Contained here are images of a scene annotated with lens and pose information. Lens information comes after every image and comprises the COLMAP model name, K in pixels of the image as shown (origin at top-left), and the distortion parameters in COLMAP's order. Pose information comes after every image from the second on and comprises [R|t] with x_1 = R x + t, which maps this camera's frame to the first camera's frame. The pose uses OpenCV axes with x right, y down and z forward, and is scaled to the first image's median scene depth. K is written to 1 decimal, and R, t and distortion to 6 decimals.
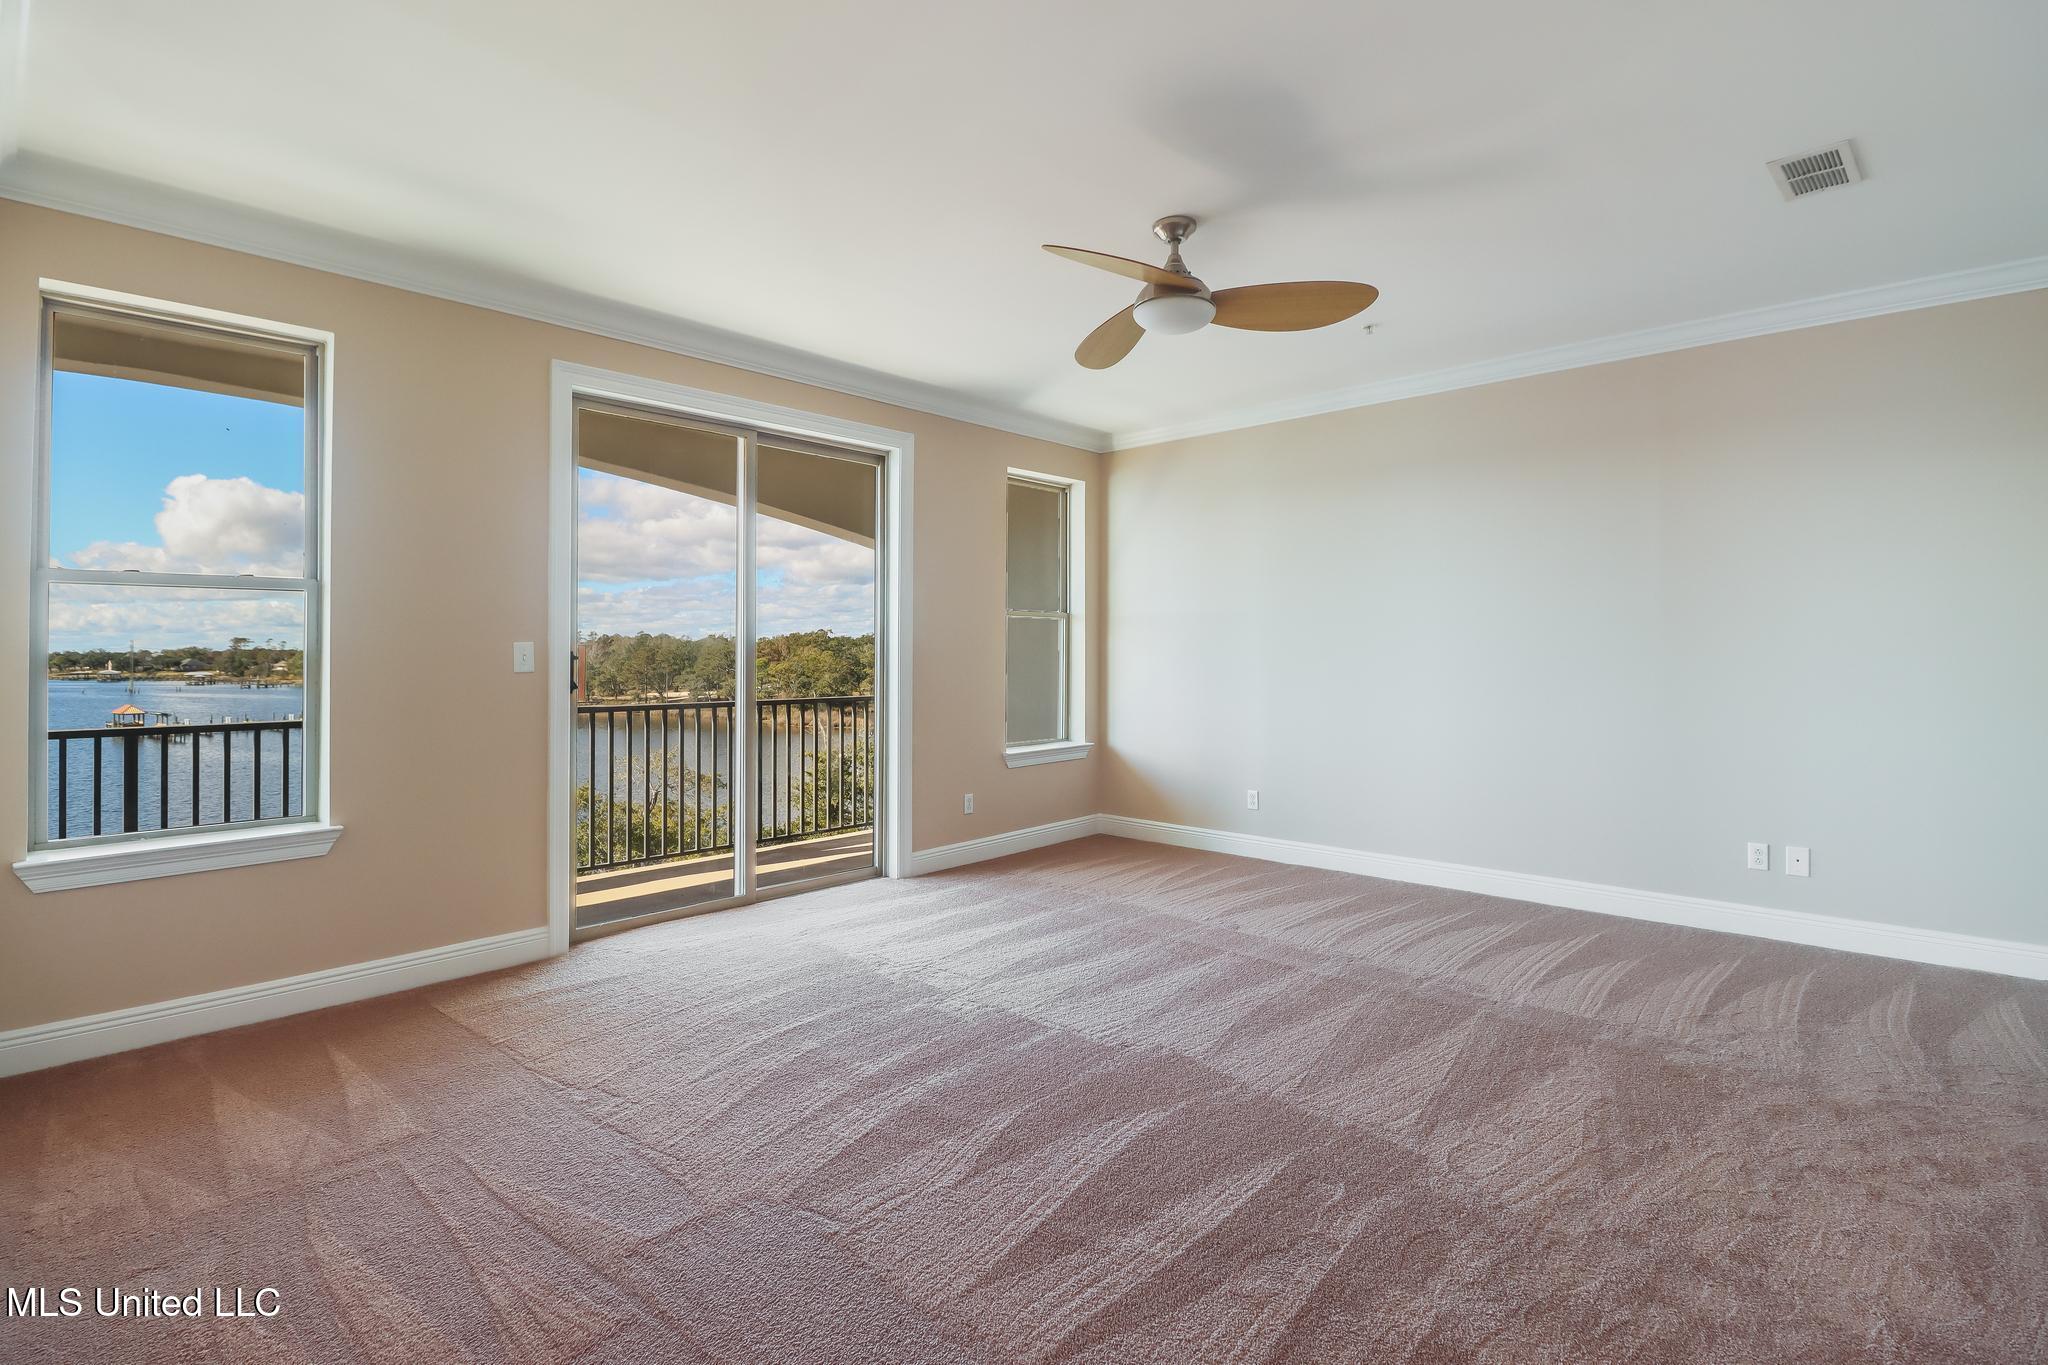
lens RADIAL K [[976.2, 0, 1011.5], [0, 976.2, 644.3], [0, 0, 1]] dist [0.003521, -0.012262]
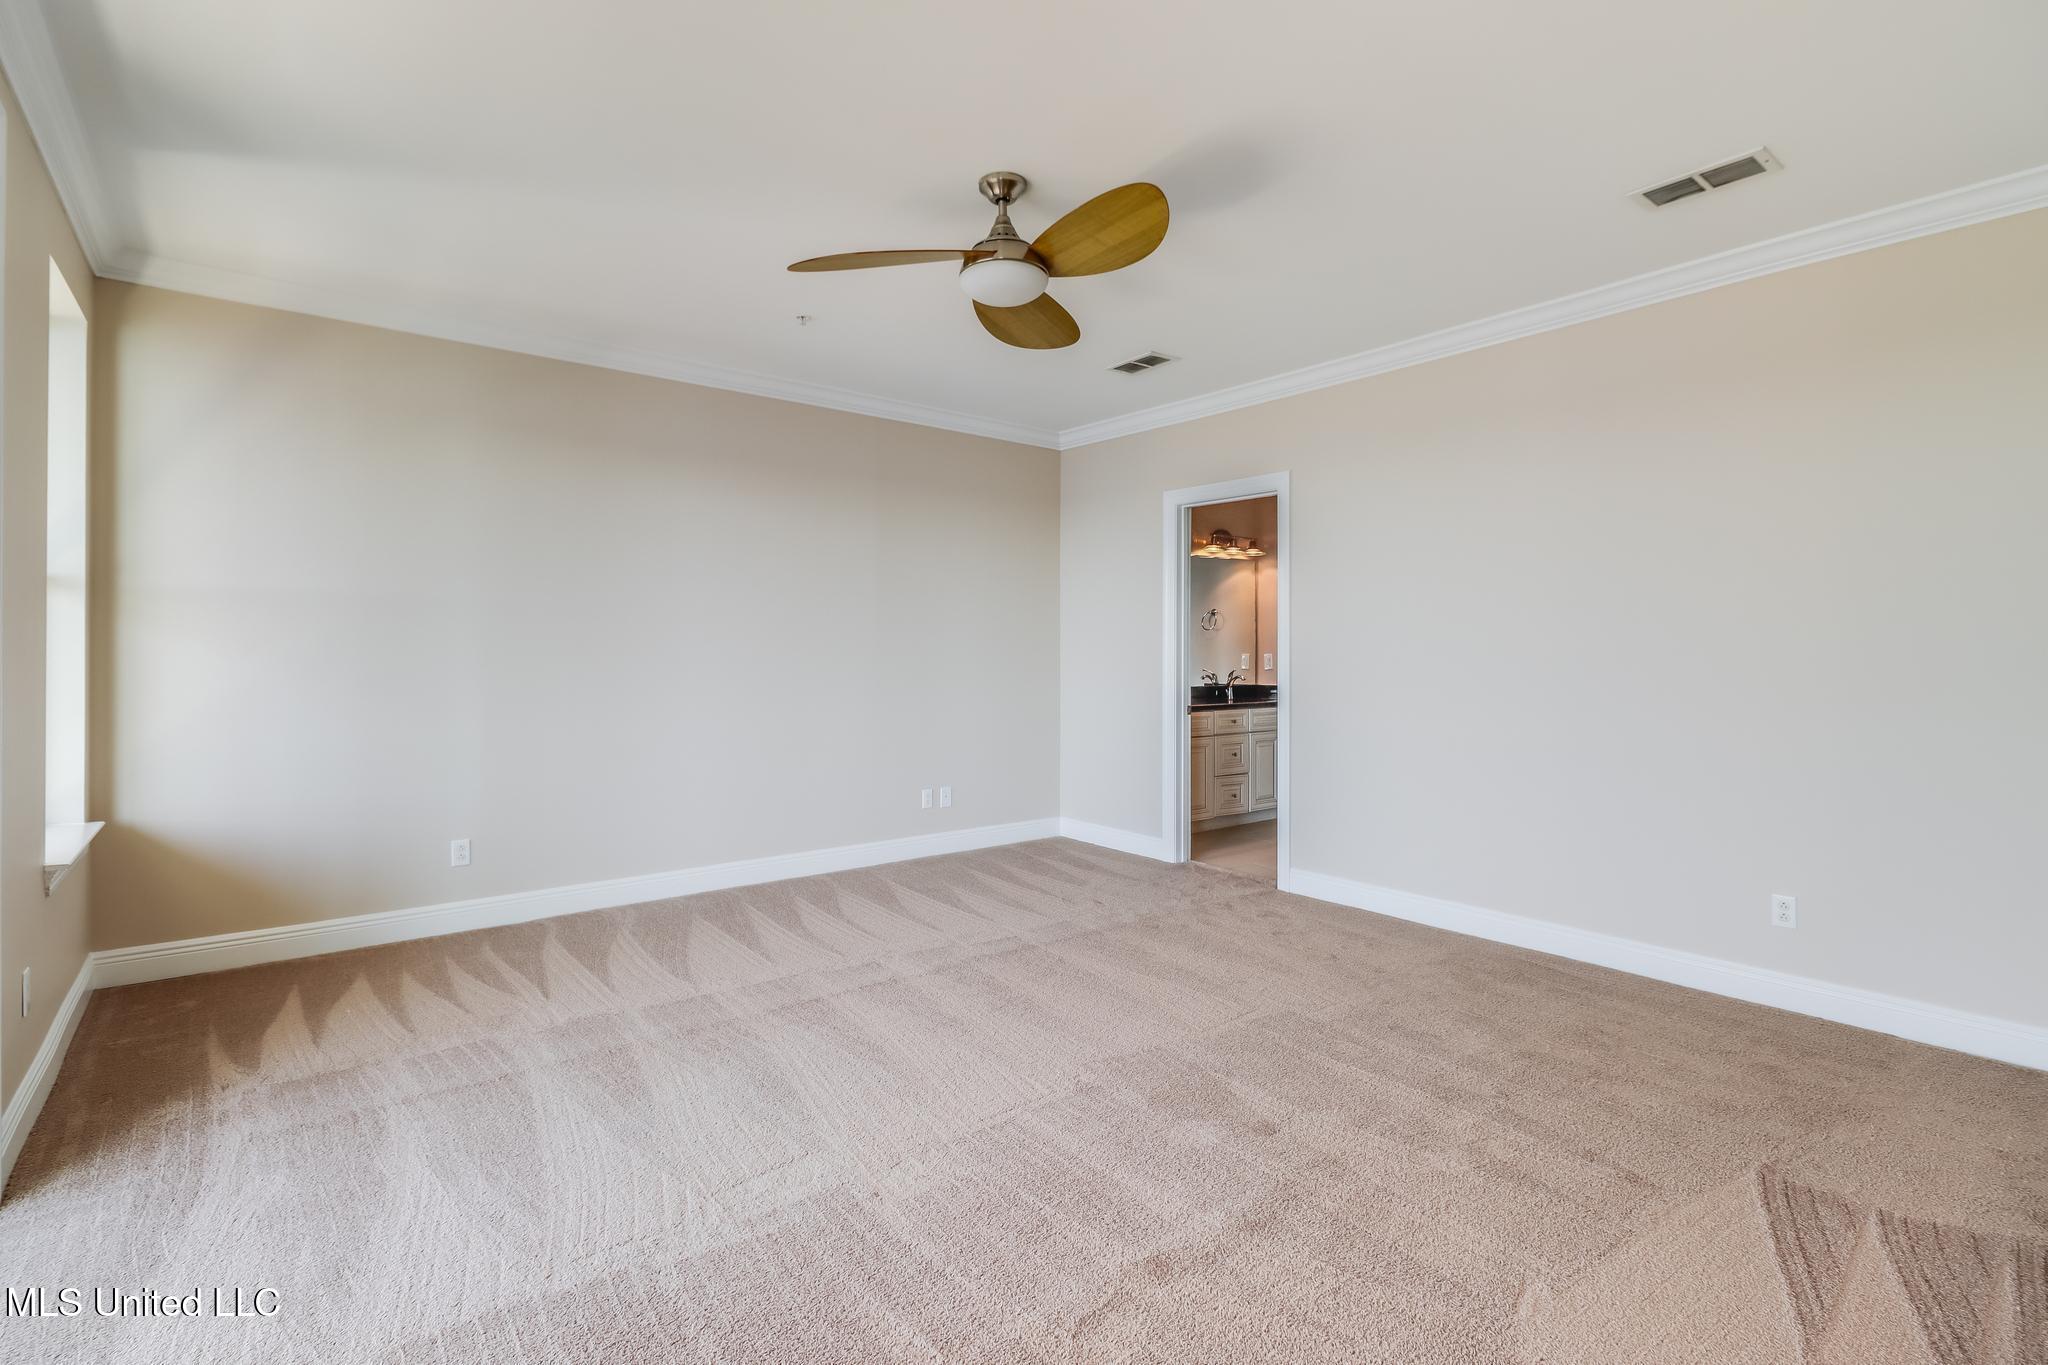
lens RADIAL K [[942.9, 0, 1021.6], [0, 942.9, 657.5], [0, 0, 1]] dist [-0.023707, -0.000215]
pose [[0.138645, 0.007390, 0.990315, -0.542307], [0.002259, 0.999967, -0.007778, 0.030114], [-0.990340, 0.003315, 0.138624, 0.701235]]
